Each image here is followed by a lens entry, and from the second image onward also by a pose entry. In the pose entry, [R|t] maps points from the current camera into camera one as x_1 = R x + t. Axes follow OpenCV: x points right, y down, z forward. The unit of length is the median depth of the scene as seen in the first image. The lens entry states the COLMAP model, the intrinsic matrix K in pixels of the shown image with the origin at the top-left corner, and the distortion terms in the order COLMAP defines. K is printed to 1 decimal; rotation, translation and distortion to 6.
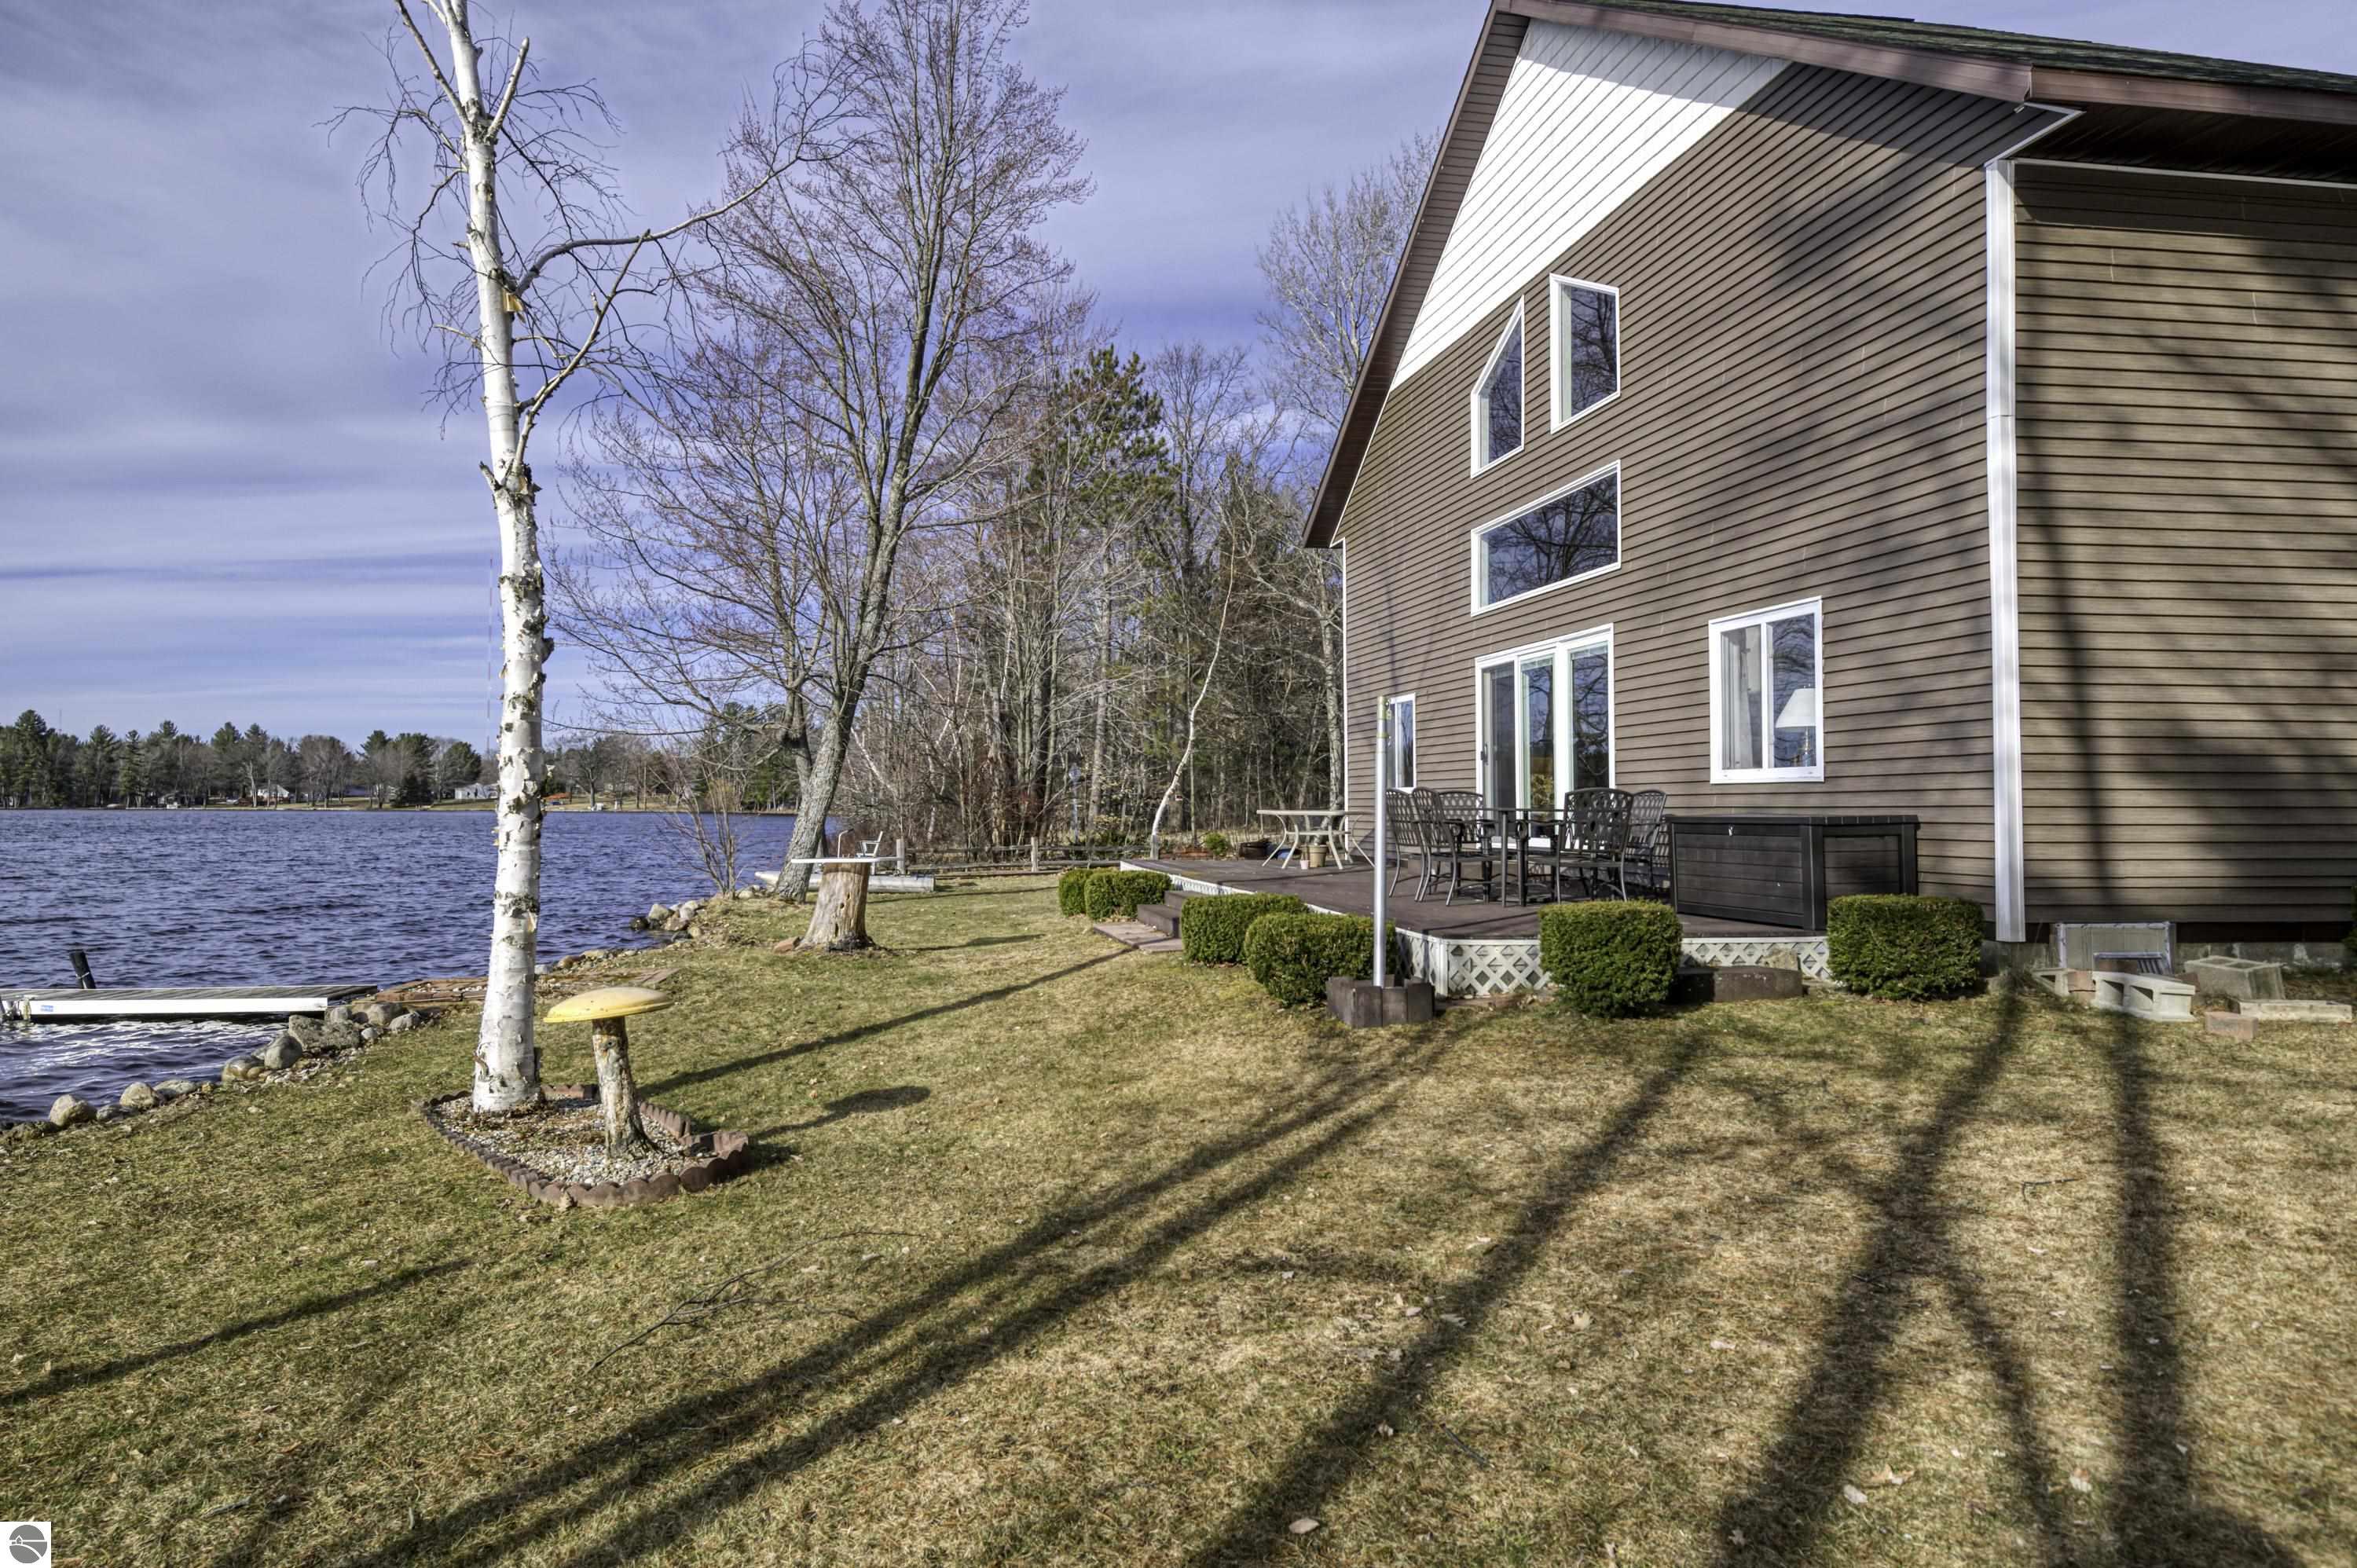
lens RADIAL K [[1384.9, 0, 1166.3], [0, 1384.9, 765.6], [0, 0, 1]] dist [0.015418, -0.010006]
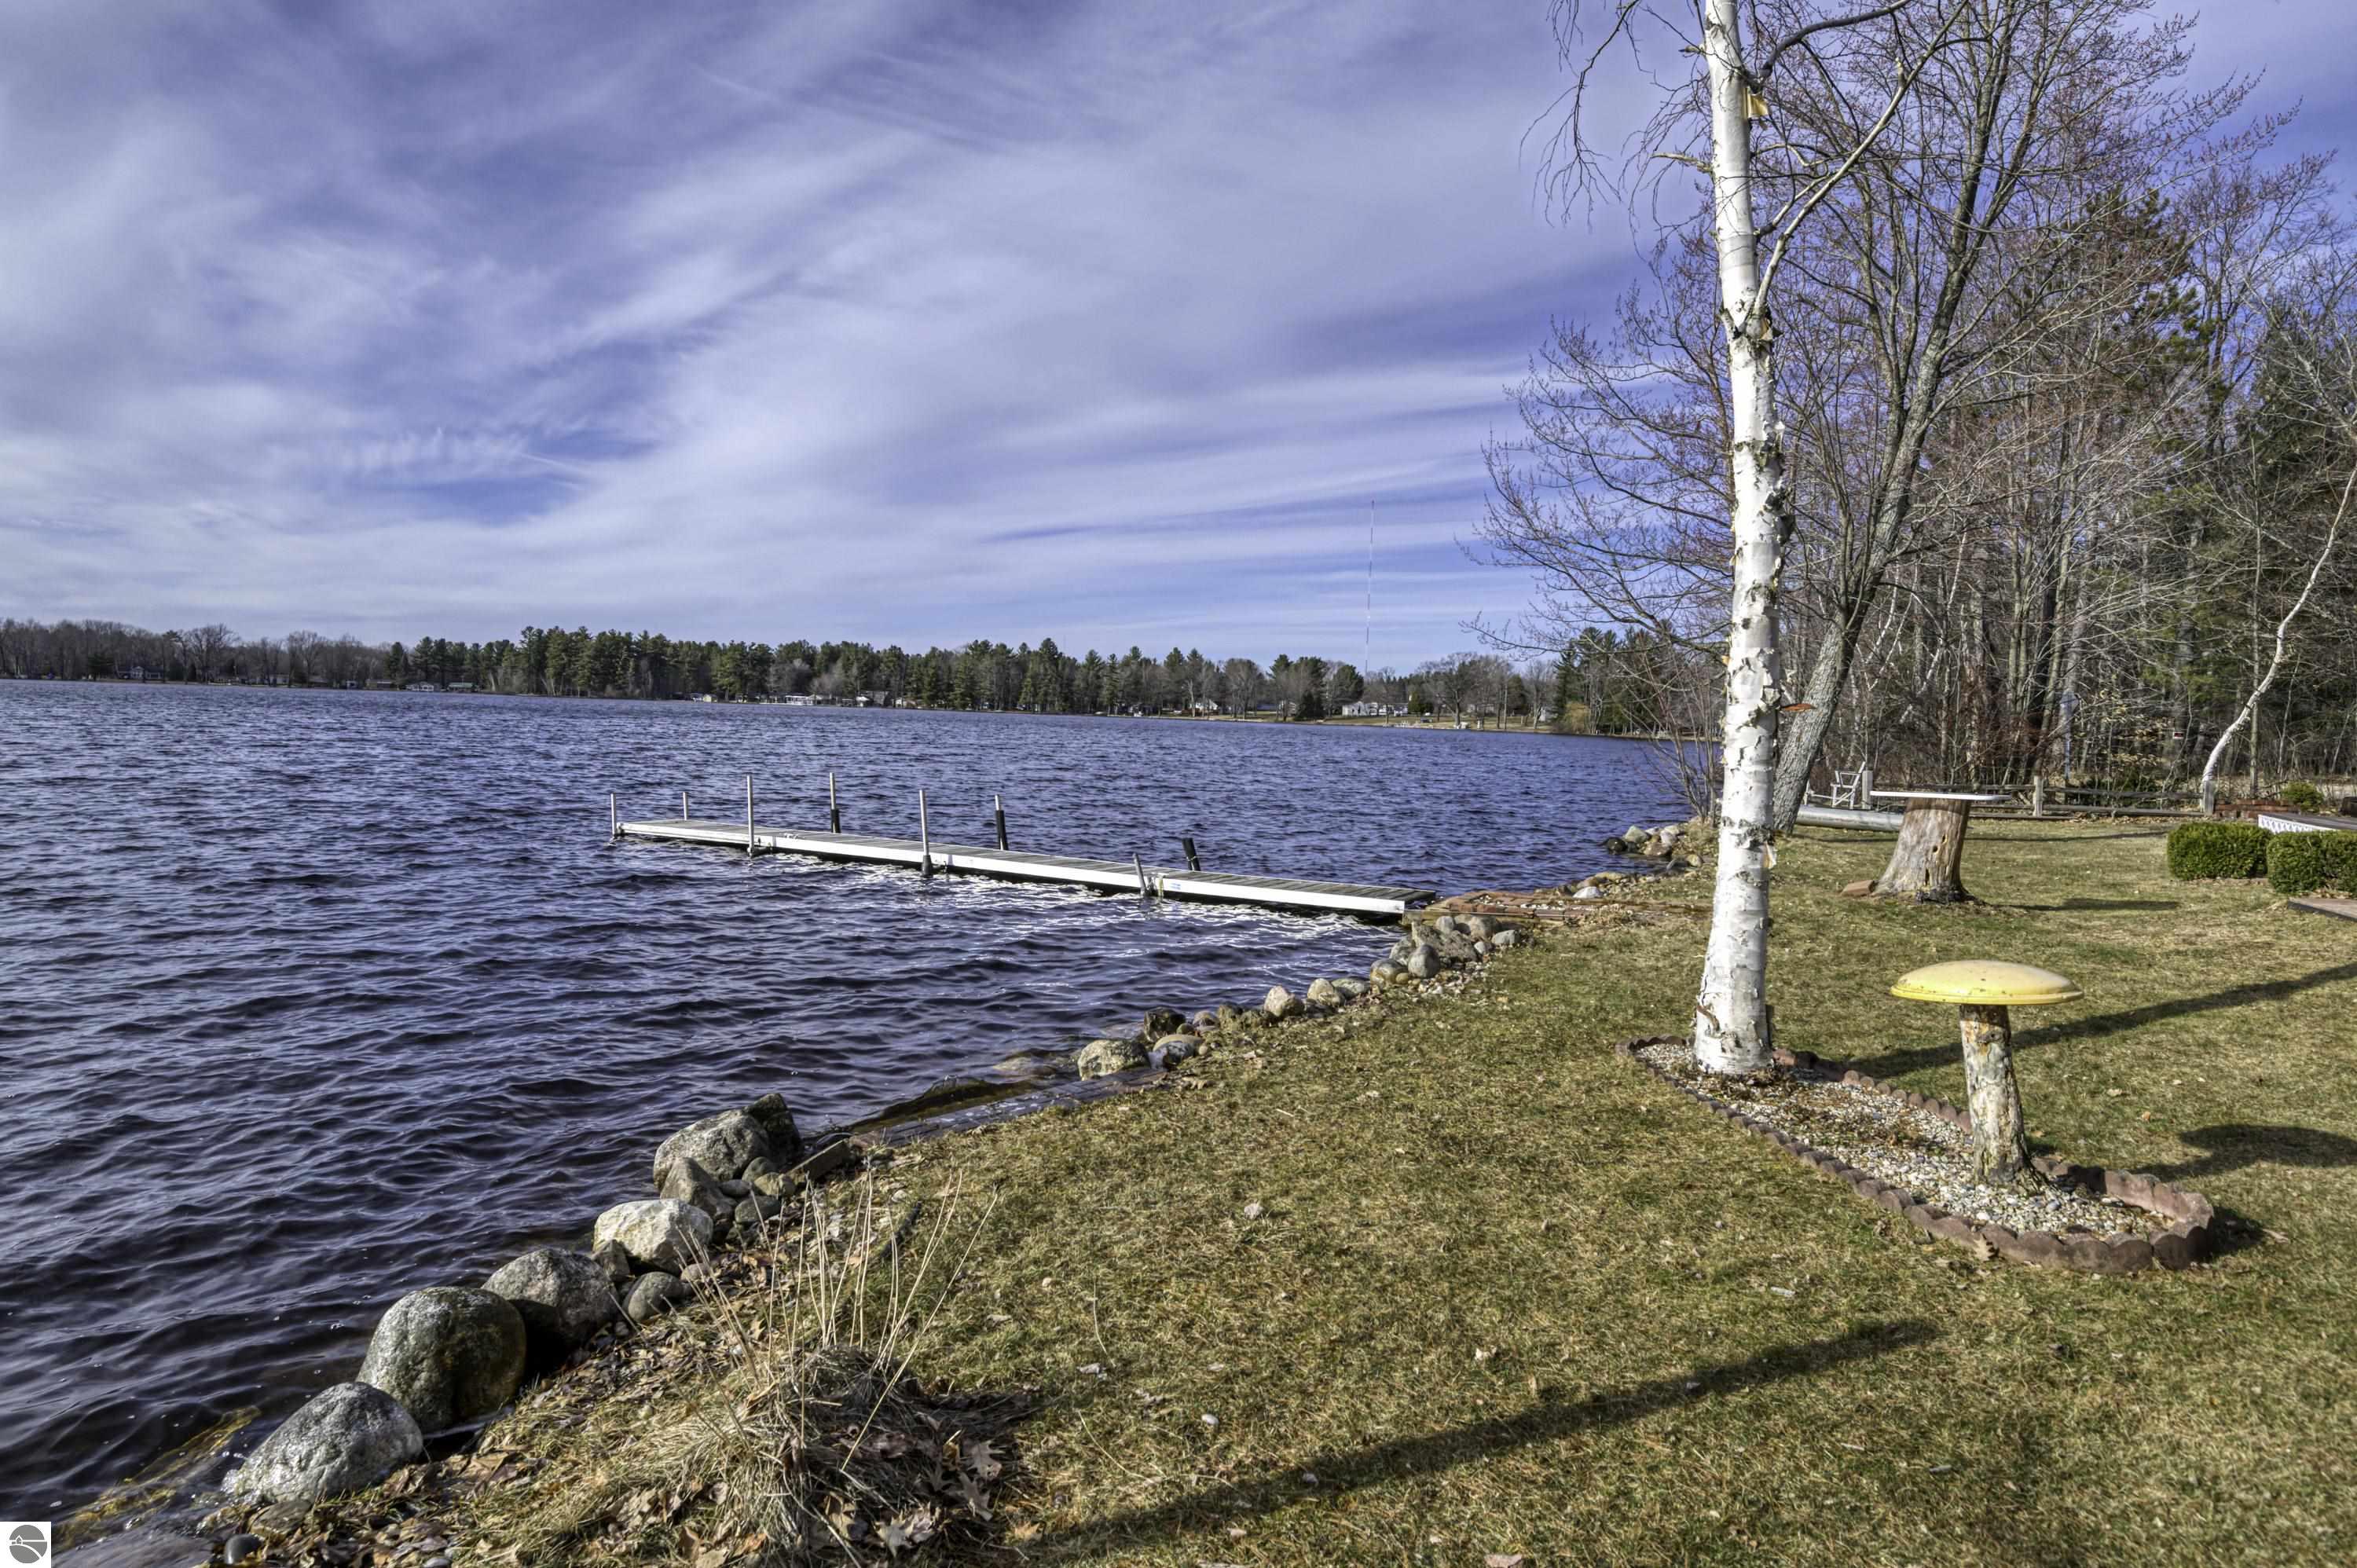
lens RADIAL K [[1260.5, 0, 1187.0], [0, 1260.5, 793.4], [0, 0, 1]] dist [0.002086, -0.003909]
pose [[0.859069, 0.057746, -0.508591, -0.178232], [-0.017497, 0.996348, 0.083573, 0.008040], [0.511560, -0.062896, 0.856943, 0.081528]]
